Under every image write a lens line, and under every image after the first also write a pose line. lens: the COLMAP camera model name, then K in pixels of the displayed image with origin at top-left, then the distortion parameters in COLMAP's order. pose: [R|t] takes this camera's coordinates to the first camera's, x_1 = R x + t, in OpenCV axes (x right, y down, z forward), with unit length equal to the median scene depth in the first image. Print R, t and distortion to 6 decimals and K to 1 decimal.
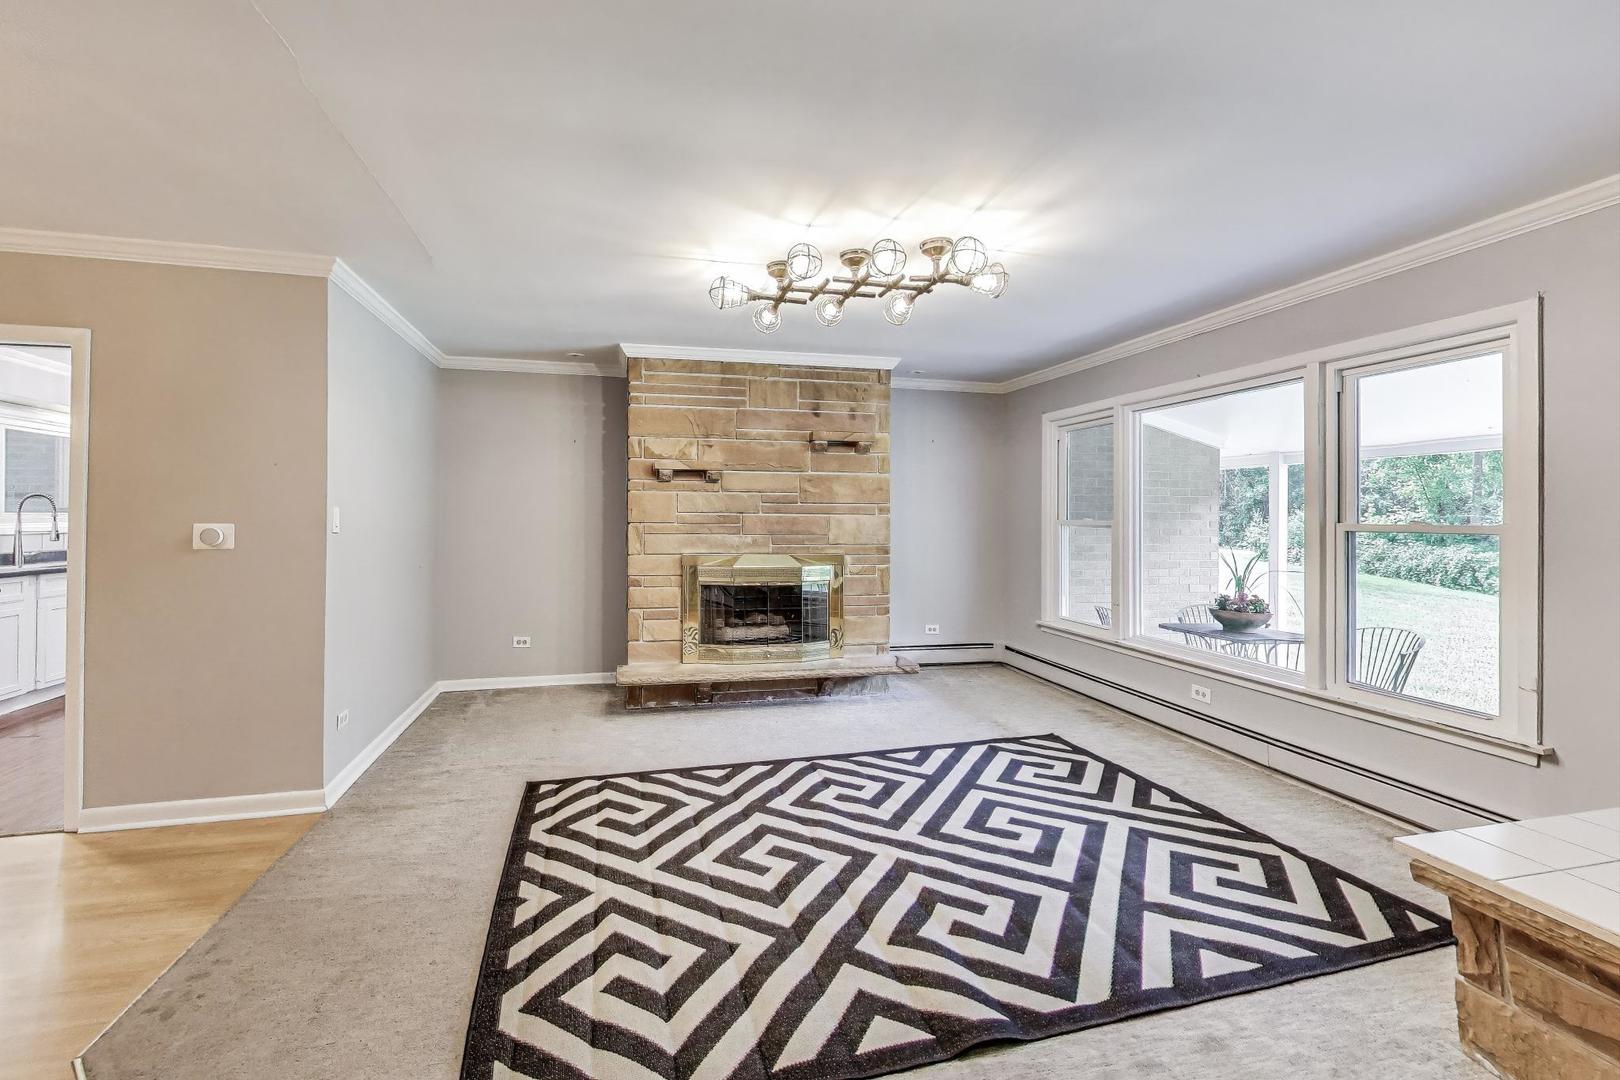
lens RADIAL K [[698.5, 0, 805.2], [0, 698.5, 497.5], [0, 0, 1]] dist [-0.000014, -0.000225]
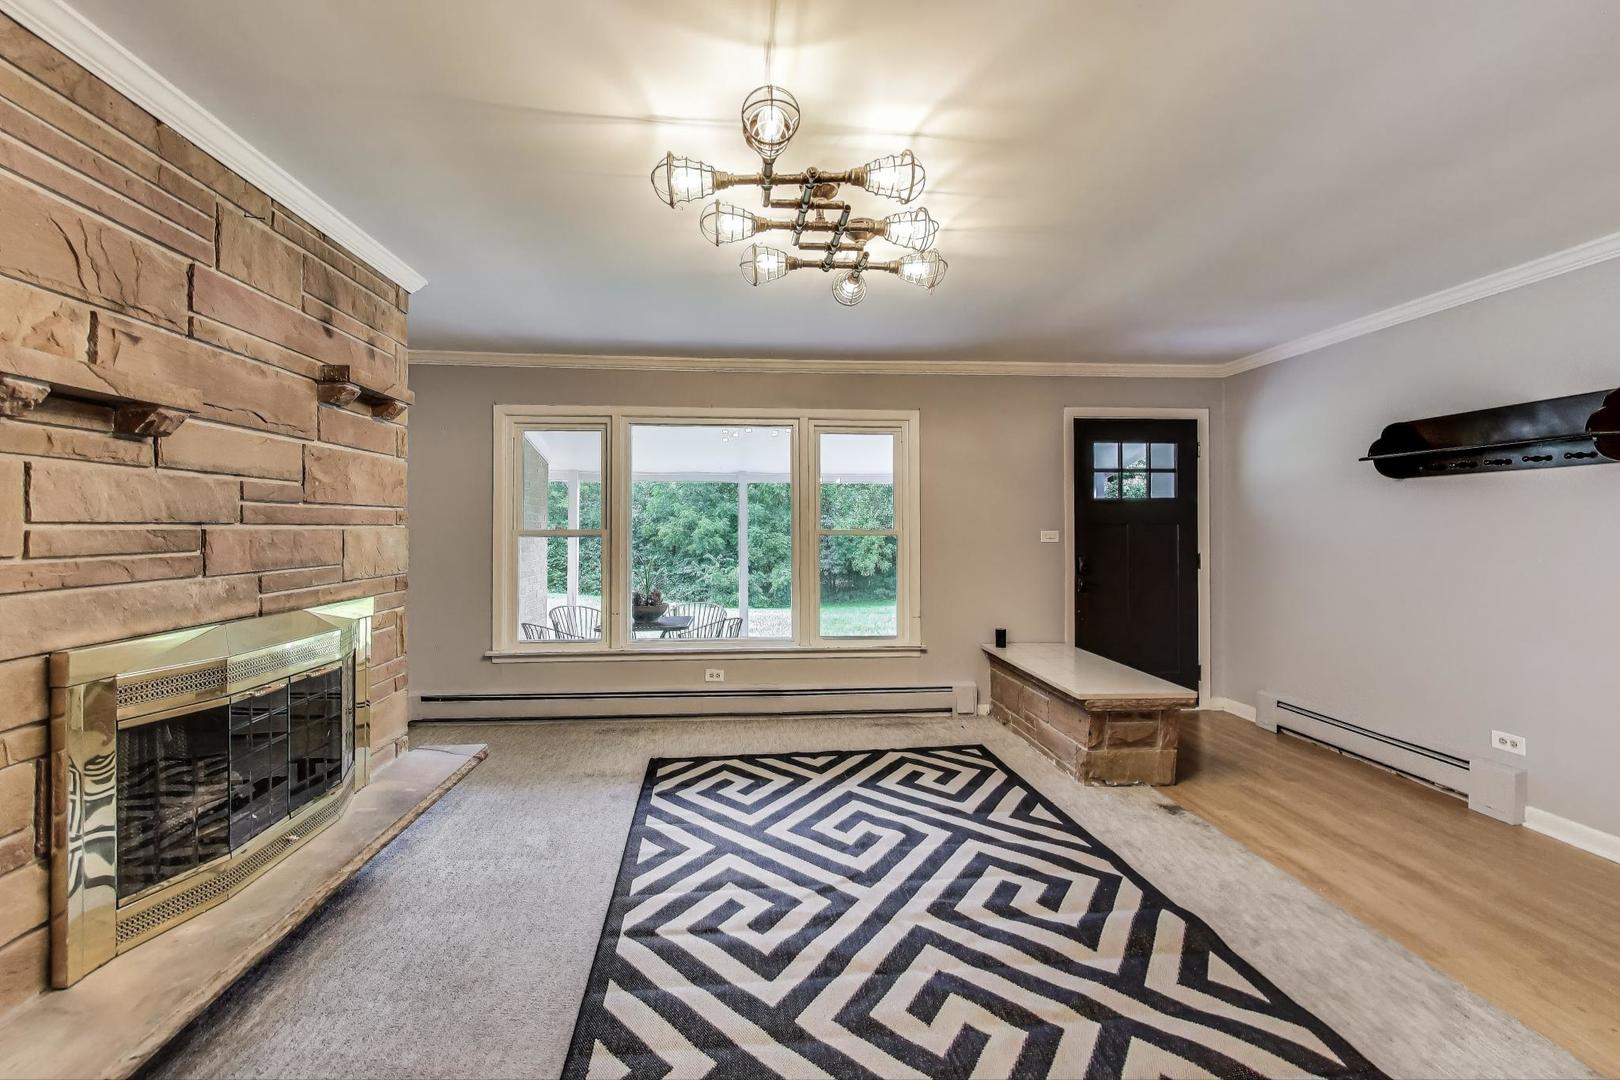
lens RADIAL K [[626.9, 0, 801.2], [0, 626.9, 517.1], [0, 0, 1]] dist [0.000059, -0.000091]
pose [[0.160407, 0.007812, 0.987020, -0.528953], [-0.024203, 0.999699, -0.003978, 0.015300], [-0.986754, -0.023251, 0.160548, 0.800201]]
